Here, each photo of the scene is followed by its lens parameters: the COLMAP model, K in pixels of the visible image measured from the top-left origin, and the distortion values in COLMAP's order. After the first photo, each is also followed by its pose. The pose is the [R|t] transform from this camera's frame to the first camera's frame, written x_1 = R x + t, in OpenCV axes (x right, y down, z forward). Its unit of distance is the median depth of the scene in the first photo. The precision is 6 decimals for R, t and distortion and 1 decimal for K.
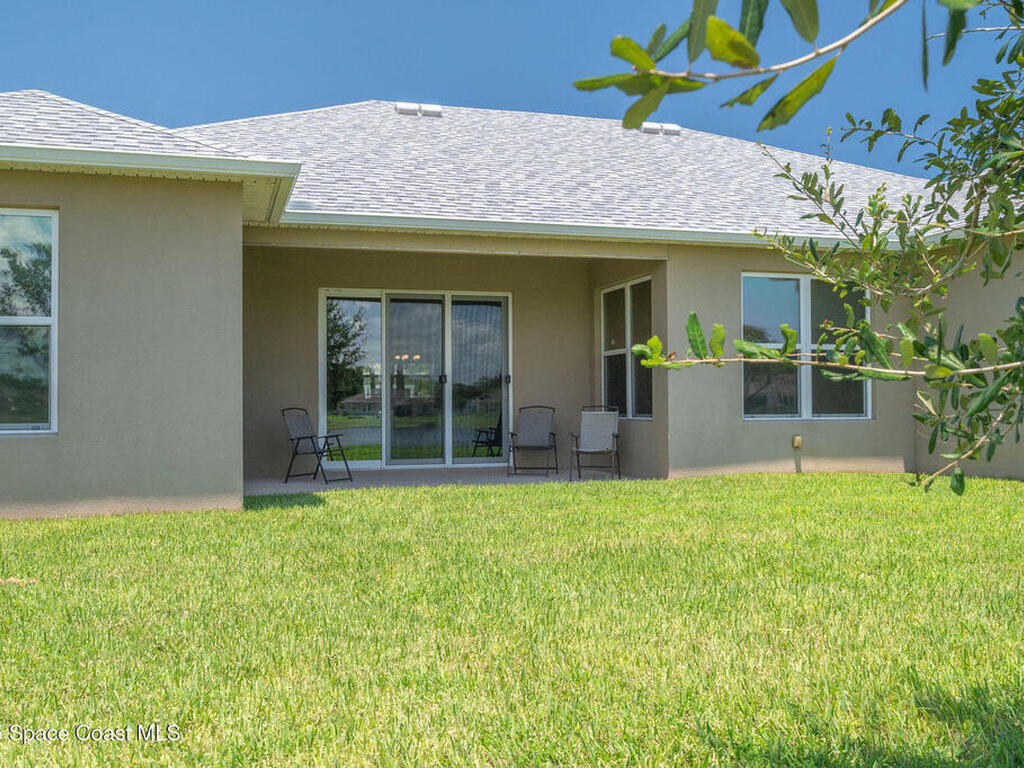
lens RADIAL K [[984.8, 0, 510.5], [0, 984.8, 381.4], [0, 0, 1]] dist [-0.046721, 0.000000]
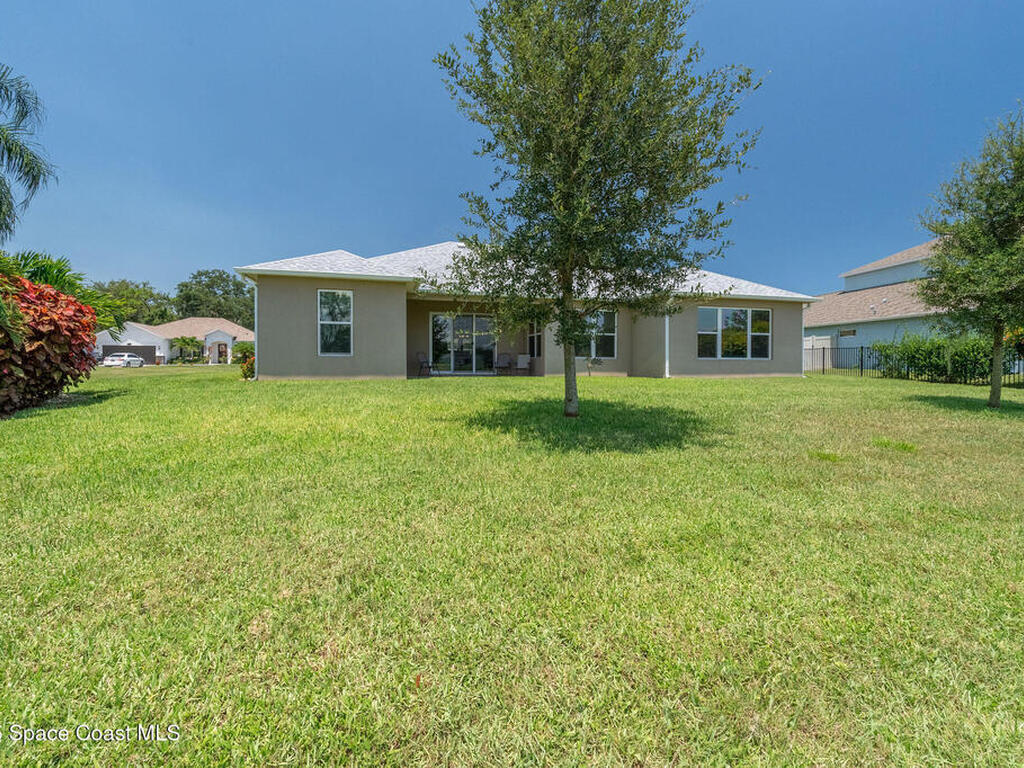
lens RADIAL K [[476.4, 0, 506.9], [0, 476.4, 381.6], [0, 0, 1]] dist [-0.009711, 0.000032]
pose [[0.999458, 0.013422, -0.030057, 0.083650], [-0.011443, 0.997815, 0.065075, 0.017976], [0.030865, -0.064696, 0.997428, -0.436361]]
